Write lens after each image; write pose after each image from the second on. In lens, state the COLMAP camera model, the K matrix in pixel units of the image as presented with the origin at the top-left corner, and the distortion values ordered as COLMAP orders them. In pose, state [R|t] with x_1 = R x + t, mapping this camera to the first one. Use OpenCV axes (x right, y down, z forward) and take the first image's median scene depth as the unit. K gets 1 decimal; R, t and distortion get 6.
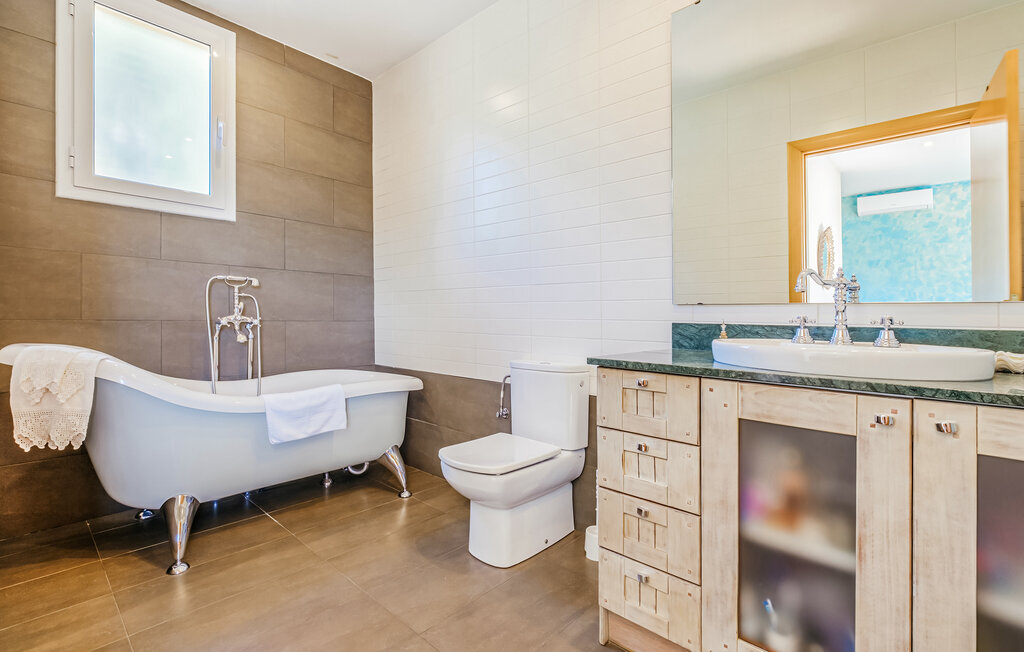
lens RADIAL K [[463.7, 0, 518.1], [0, 463.7, 318.7], [0, 0, 1]] dist [-0.003367, -0.002752]
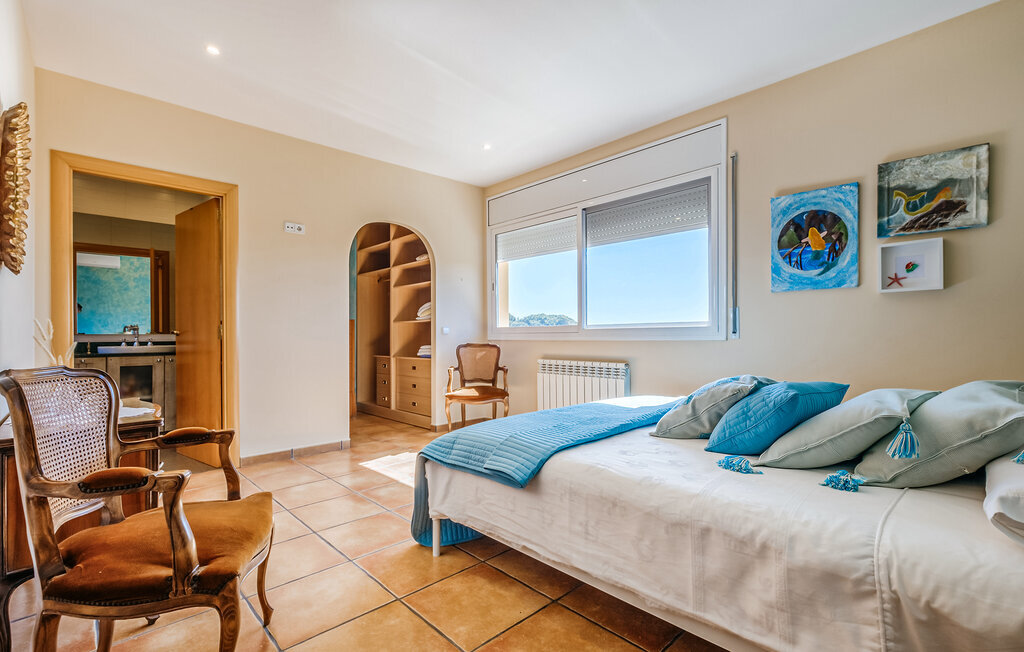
lens RADIAL K [[463.7, 0, 511.0], [0, 463.7, 331.3], [0, 0, 1]] dist [-0.003367, -0.002752]
pose [[0.082523, 0.002352, 0.996586, -0.578580], [0.011835, 0.999924, -0.003340, -0.002774], [-0.996519, 0.012070, 0.082489, -0.474316]]
